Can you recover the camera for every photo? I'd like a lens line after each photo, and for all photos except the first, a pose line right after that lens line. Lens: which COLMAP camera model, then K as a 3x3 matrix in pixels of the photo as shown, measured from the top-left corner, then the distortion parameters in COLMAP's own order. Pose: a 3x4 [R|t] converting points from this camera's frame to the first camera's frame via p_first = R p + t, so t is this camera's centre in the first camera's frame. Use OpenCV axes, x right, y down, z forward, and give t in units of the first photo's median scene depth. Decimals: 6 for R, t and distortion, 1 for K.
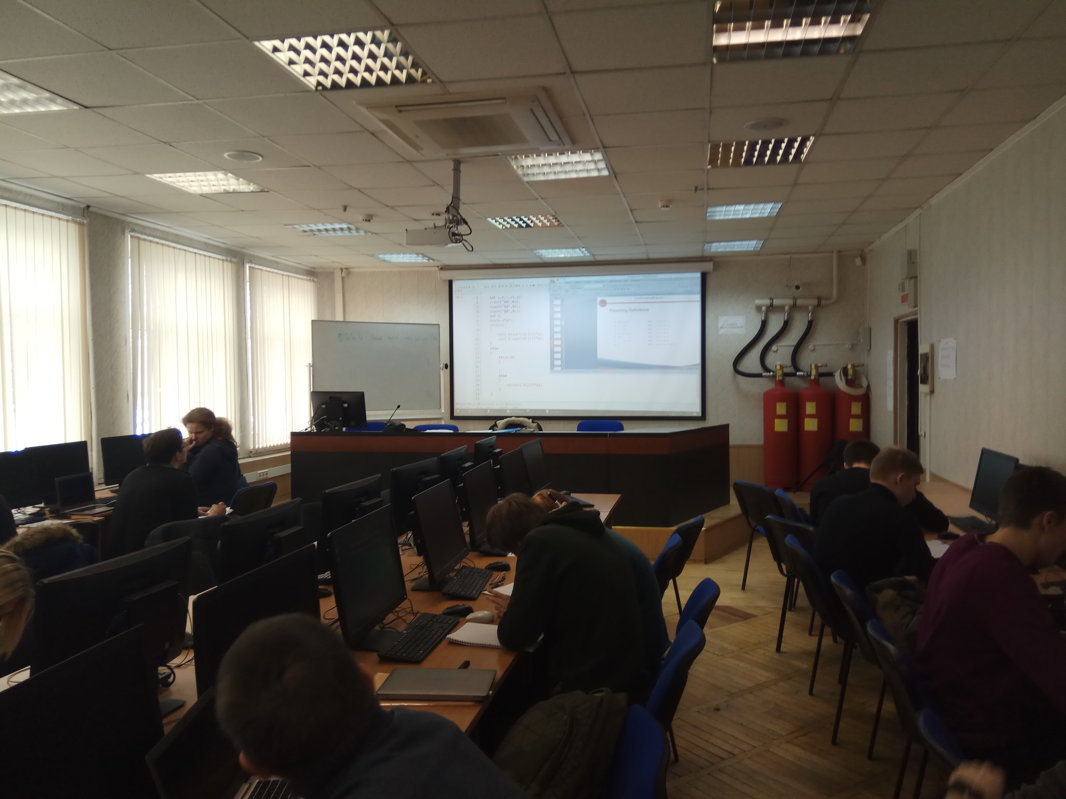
lens RADIAL K [[823.6, 0, 531.4], [0, 823.6, 395.8], [0, 0, 1]] dist [0.041389, -0.067131]
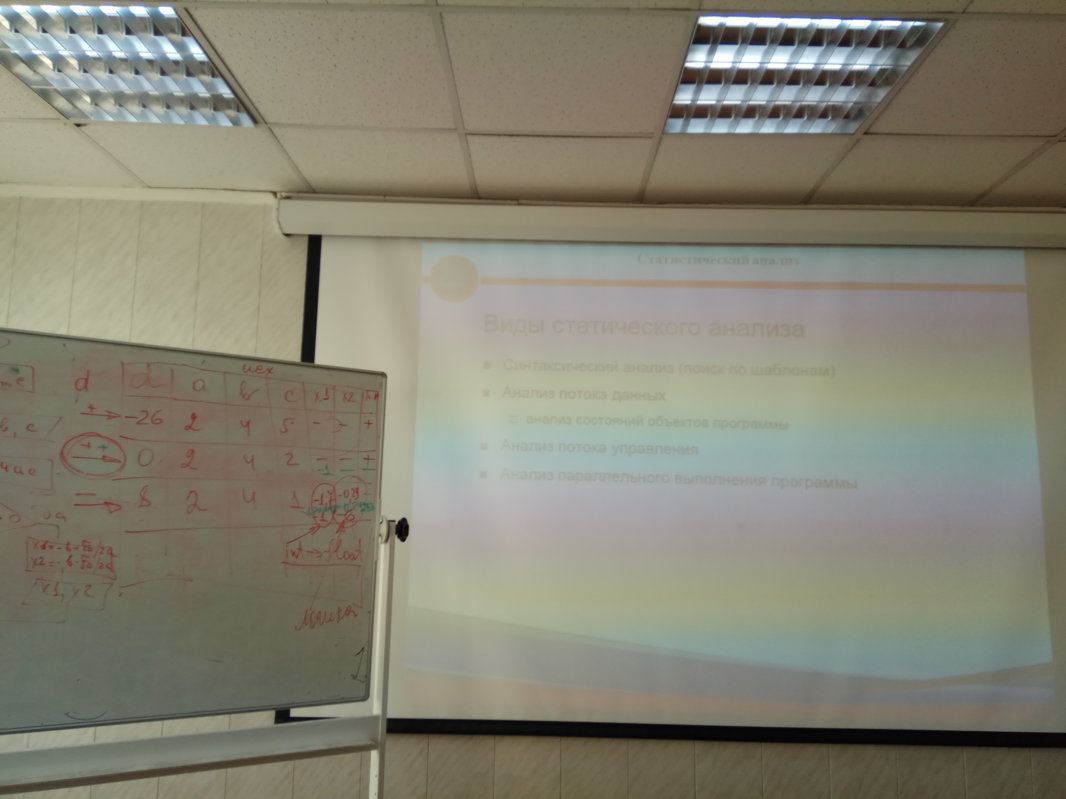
lens RADIAL K [[823.6, 0, 531.8], [0, 823.6, 398.1], [0, 0, 1]] dist [0.041389, -0.067131]
pose [[0.981369, 0.055392, 0.183975, -0.080337], [-0.026606, 0.987494, -0.155393, -0.040597], [-0.190281, 0.147603, 0.970570, 0.770171]]
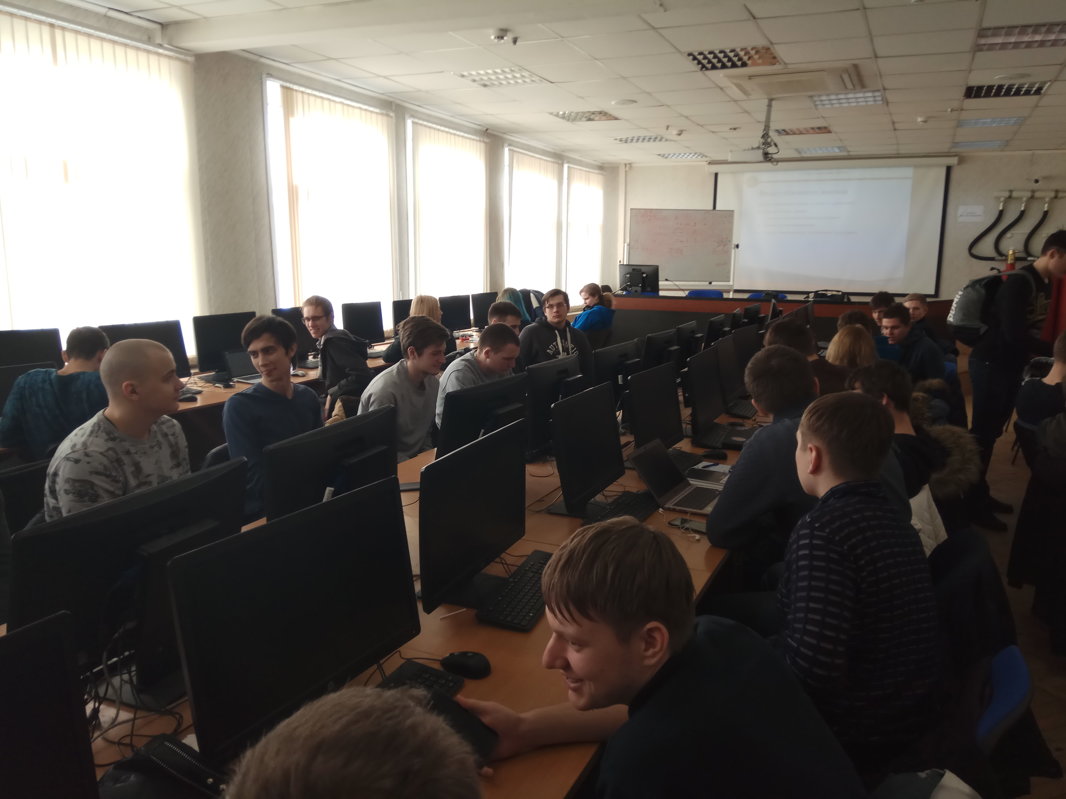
lens RADIAL K [[823.6, 0, 536.3], [0, 823.6, 393.9], [0, 0, 1]] dist [0.041389, -0.067131]
pose [[0.973152, 0.057985, -0.222740, -0.073812], [-0.025244, 0.988797, 0.147118, 0.007187], [0.228775, -0.137545, 0.963713, -0.283823]]
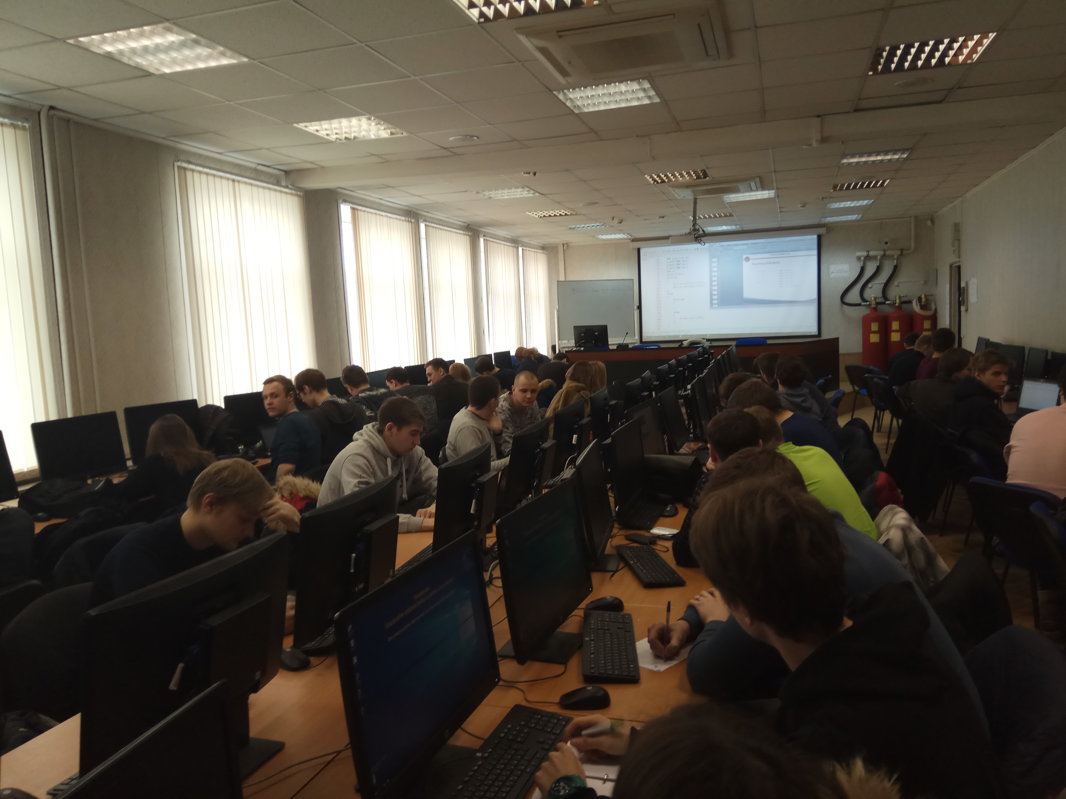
lens RADIAL K [[823.6, 0, 531.8], [0, 823.6, 410.5], [0, 0, 1]] dist [0.041389, -0.067131]
pose [[0.994059, -0.028380, -0.105082, -0.154991], [0.037499, 0.995603, 0.085844, 0.014650], [0.102184, -0.089275, 0.990751, -0.539324]]
